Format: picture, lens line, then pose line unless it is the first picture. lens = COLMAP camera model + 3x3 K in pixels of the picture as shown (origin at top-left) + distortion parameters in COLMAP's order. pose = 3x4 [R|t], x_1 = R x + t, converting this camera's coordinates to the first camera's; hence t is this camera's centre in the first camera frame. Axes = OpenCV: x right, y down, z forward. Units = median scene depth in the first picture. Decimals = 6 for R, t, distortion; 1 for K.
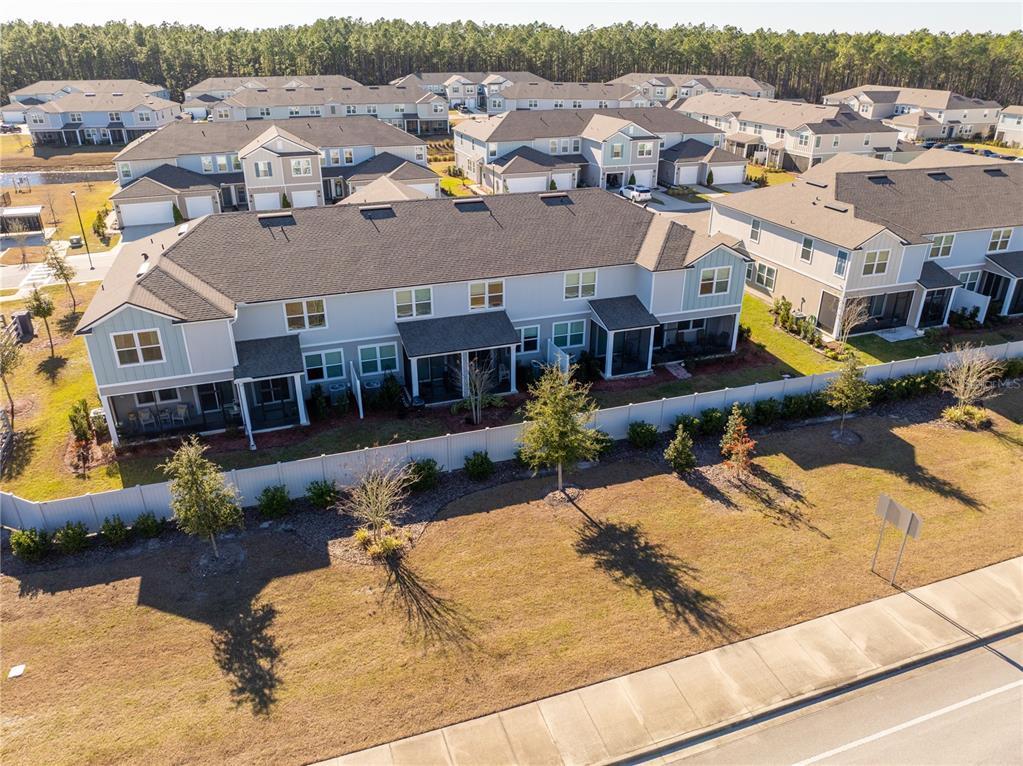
lens RADIAL K [[742.0, 0, 511.5], [0, 742.0, 382.4], [0, 0, 1]] dist [-0.032688, 0.002523]
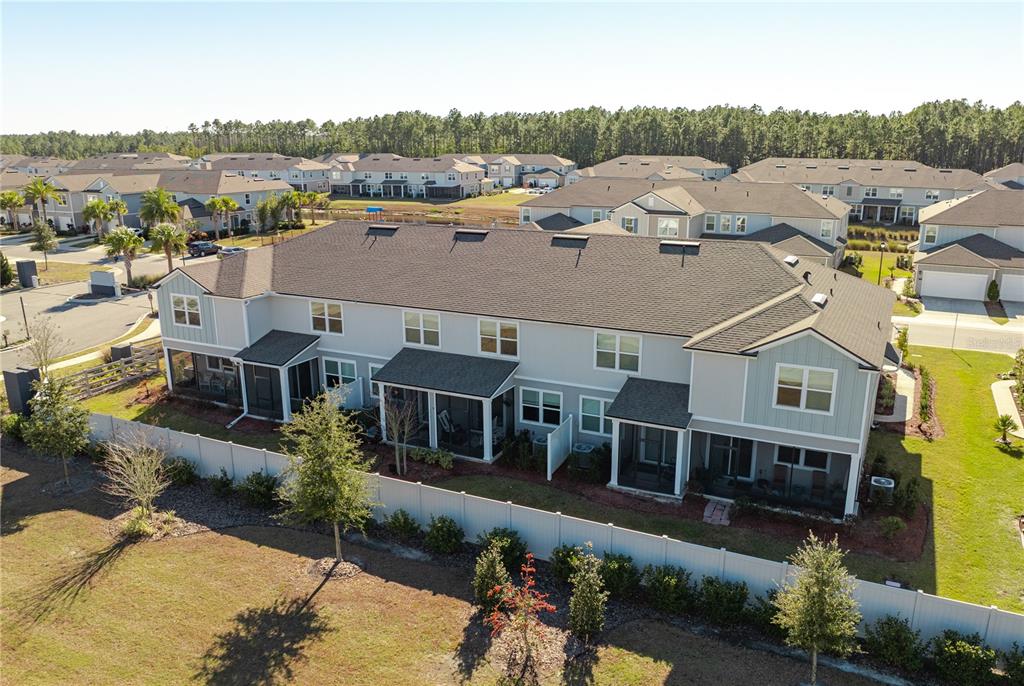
lens RADIAL K [[832.9, 0, 510.7], [0, 832.9, 342.7], [0, 0, 1]] dist [-0.057704, 0.001297]
pose [[0.697730, 0.173341, -0.695073, 0.619587], [-0.304122, 0.950180, -0.068323, -0.055126], [0.648601, 0.259058, 0.715686, 0.356362]]
